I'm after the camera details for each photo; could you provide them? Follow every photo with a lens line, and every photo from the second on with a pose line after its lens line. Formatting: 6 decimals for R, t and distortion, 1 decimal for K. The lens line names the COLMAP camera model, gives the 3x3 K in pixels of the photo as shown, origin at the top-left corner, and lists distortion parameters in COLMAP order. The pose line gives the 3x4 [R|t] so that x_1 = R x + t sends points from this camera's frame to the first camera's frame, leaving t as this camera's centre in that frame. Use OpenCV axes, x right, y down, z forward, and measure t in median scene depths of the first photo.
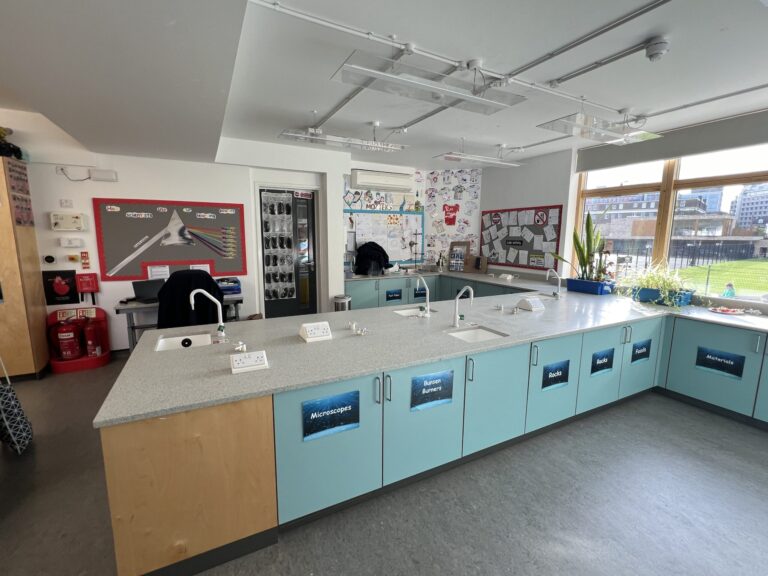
lens RADIAL K [[346.2, 0, 382.3], [0, 346.2, 286.9], [0, 0, 1]] dist [-0.003203, 0.000733]
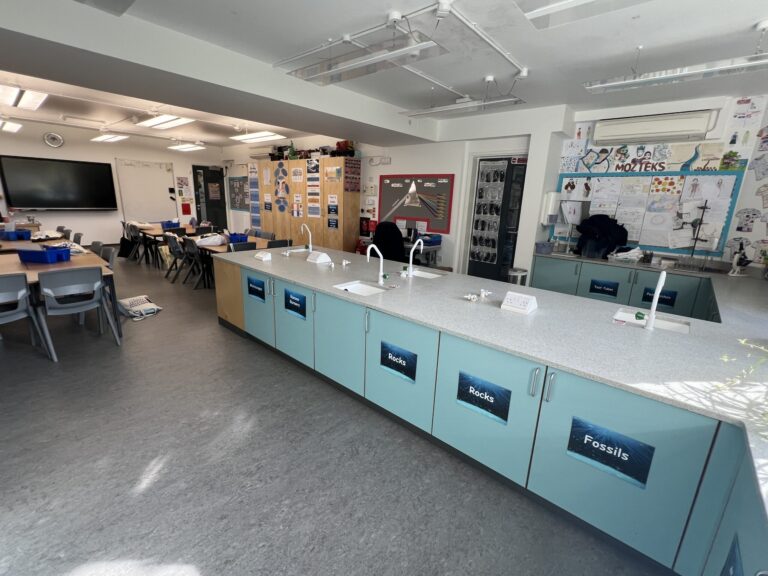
lens RADIAL K [[346.2, 0, 382.0], [0, 346.2, 287.7], [0, 0, 1]] dist [-0.003203, 0.000733]
pose [[0.353369, 0.243254, -0.903304, 0.653179], [-0.174785, 0.965765, 0.191699, -0.042756], [0.919011, 0.090144, 0.383788, 0.328765]]
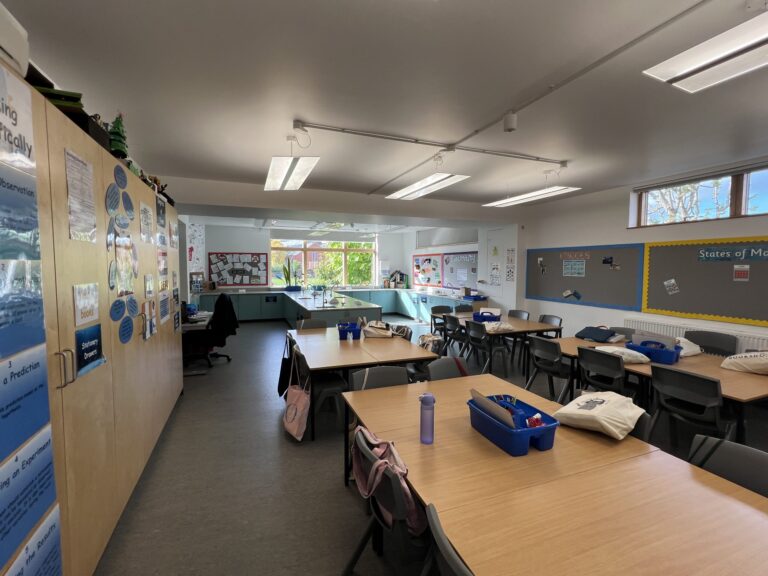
lens RADIAL K [[346.2, 0, 383.1], [0, 346.2, 289.3], [0, 0, 1]] dist [-0.003203, 0.000733]
pose [[0.119602, -0.063399, 0.990796, -1.153672], [0.150497, 0.987585, 0.045026, -0.007552], [-0.981349, 0.143727, 0.127658, 0.058305]]
